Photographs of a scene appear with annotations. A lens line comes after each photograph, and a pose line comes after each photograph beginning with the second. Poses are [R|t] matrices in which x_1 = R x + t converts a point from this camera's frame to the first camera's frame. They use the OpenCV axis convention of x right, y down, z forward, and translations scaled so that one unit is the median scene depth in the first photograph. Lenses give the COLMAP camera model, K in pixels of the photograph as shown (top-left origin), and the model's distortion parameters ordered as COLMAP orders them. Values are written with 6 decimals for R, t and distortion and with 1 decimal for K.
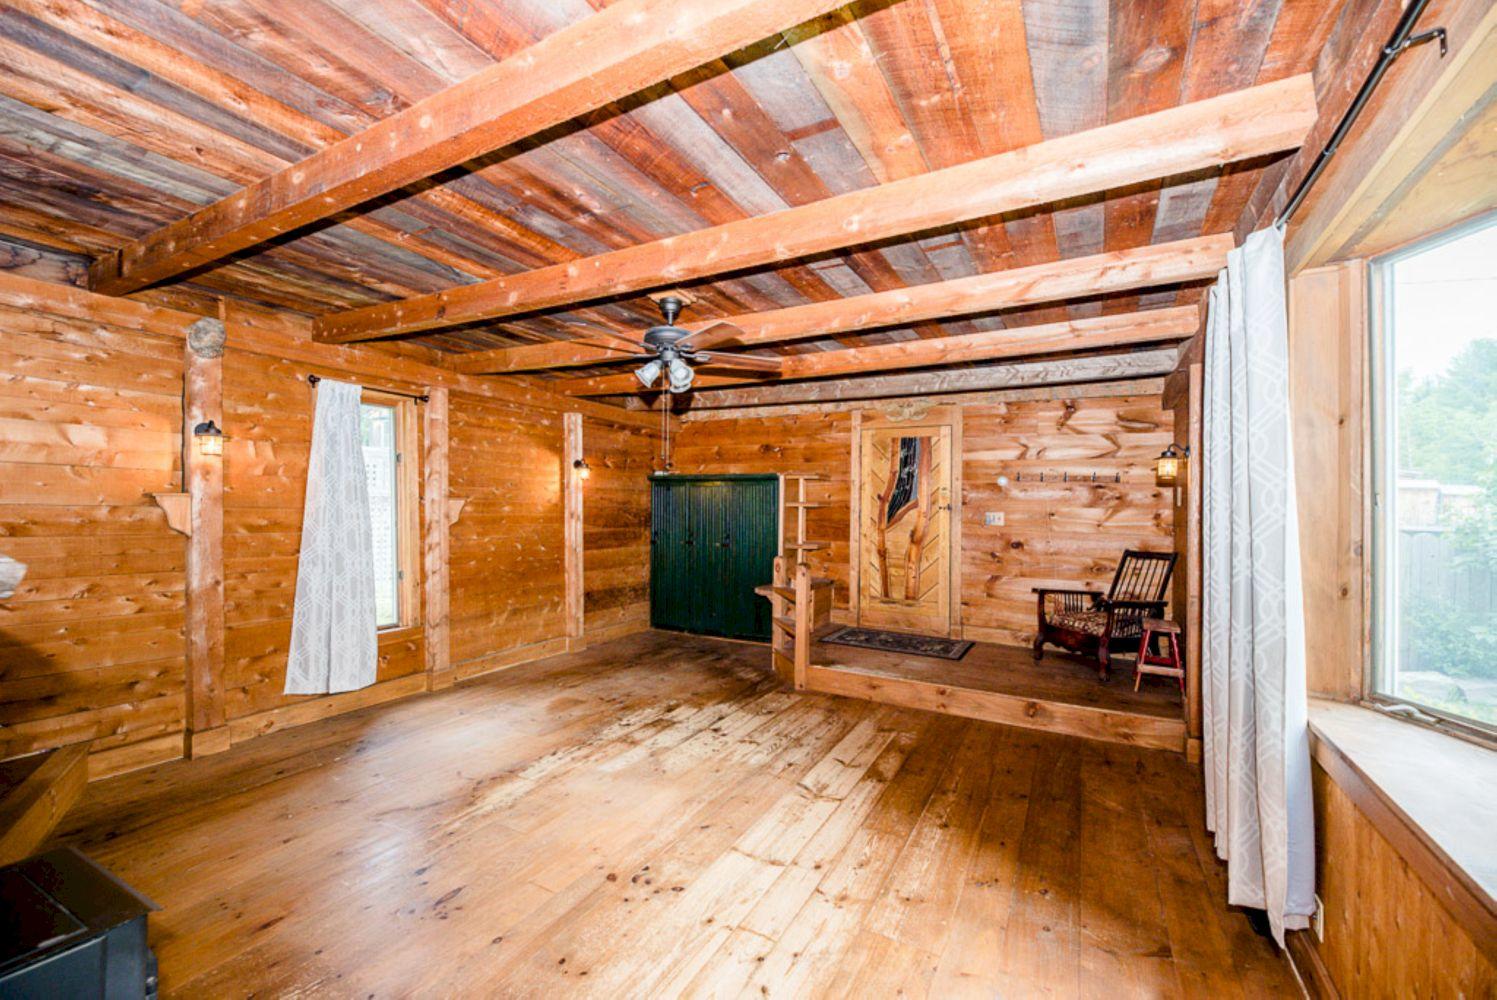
lens RADIAL K [[599.0, 0, 748.5], [0, 599.0, 500.0], [0, 0, 1]] dist [-0.001047, -0.000209]
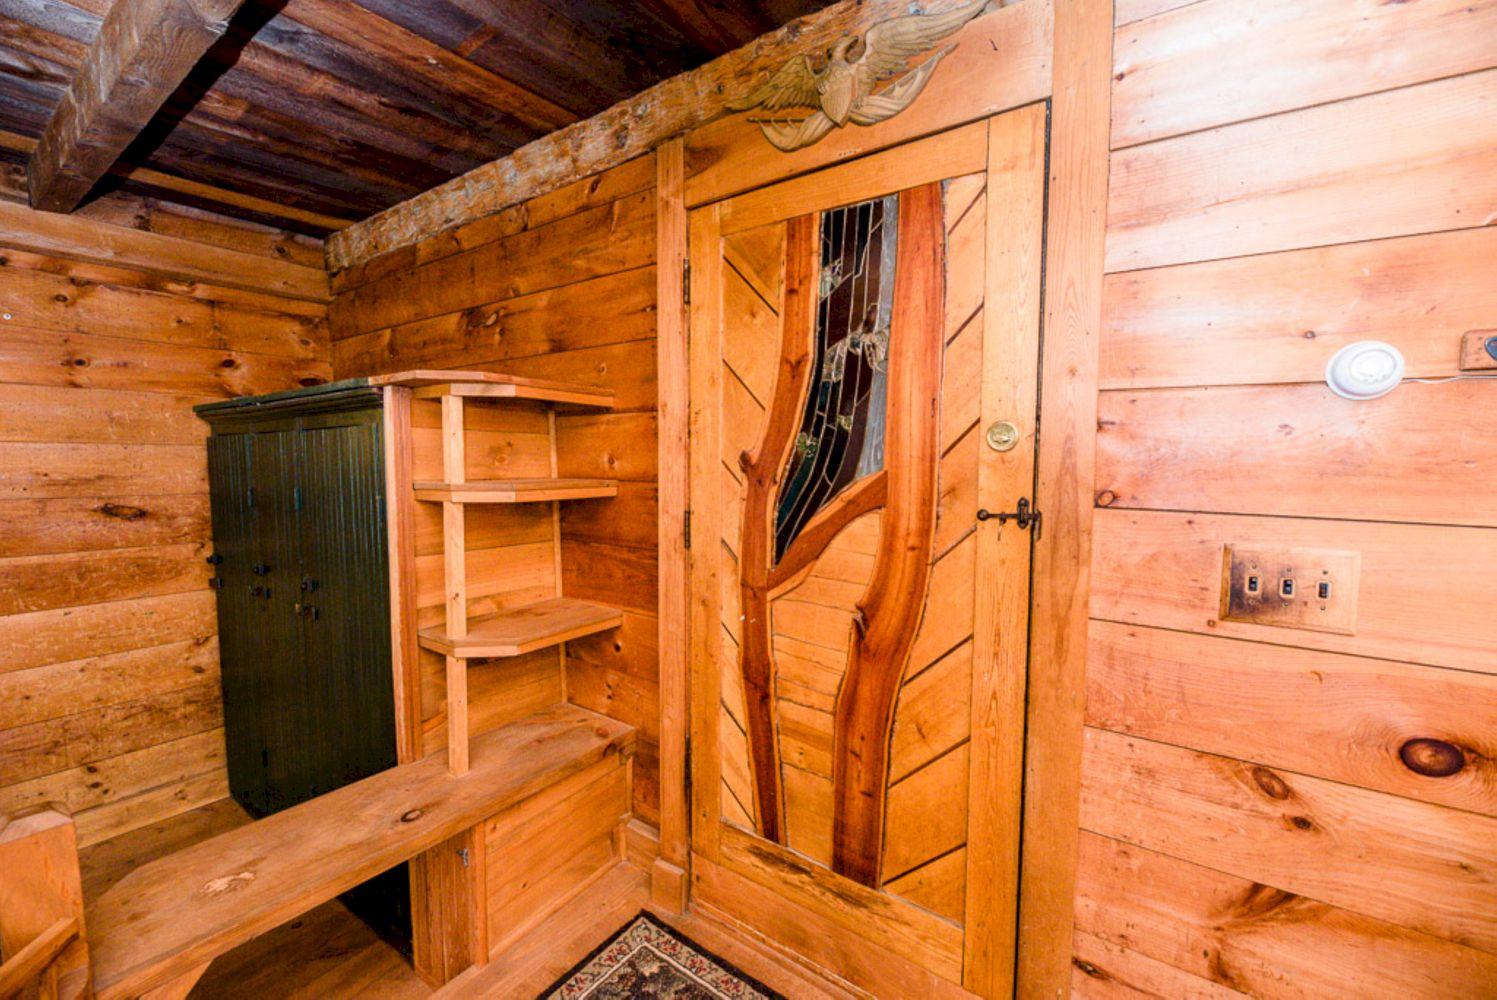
lens RADIAL K [[610.6, 0, 748.4], [0, 610.6, 505.3], [0, 0, 1]] dist [0.000105, -0.003275]
pose [[0.995608, -0.001308, -0.093608, 0.251968], [0.008888, 0.996706, 0.080607, -0.008431], [0.093194, -0.081085, 0.992341, 0.759027]]
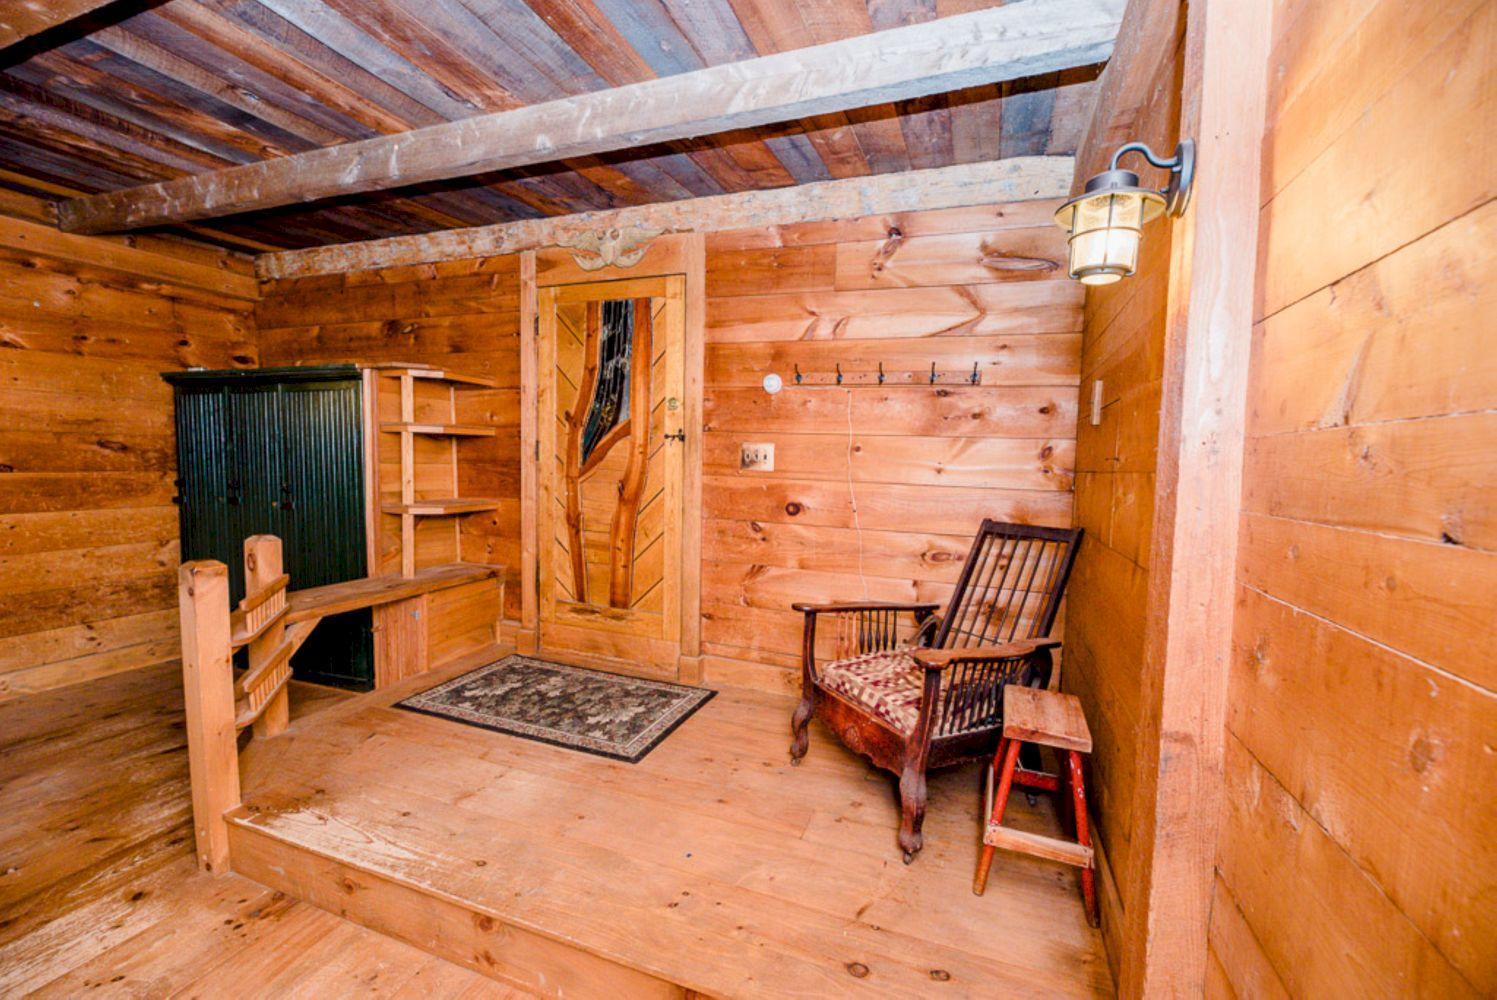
lens RADIAL K [[610.6, 0, 748.4], [0, 610.6, 505.3], [0, 0, 1]] dist [0.000105, -0.003275]
pose [[0.987307, -0.002188, 0.158809, 0.299504], [-0.012089, 0.995969, 0.088878, 0.024301], [-0.158363, -0.089670, 0.983301, 0.448737]]
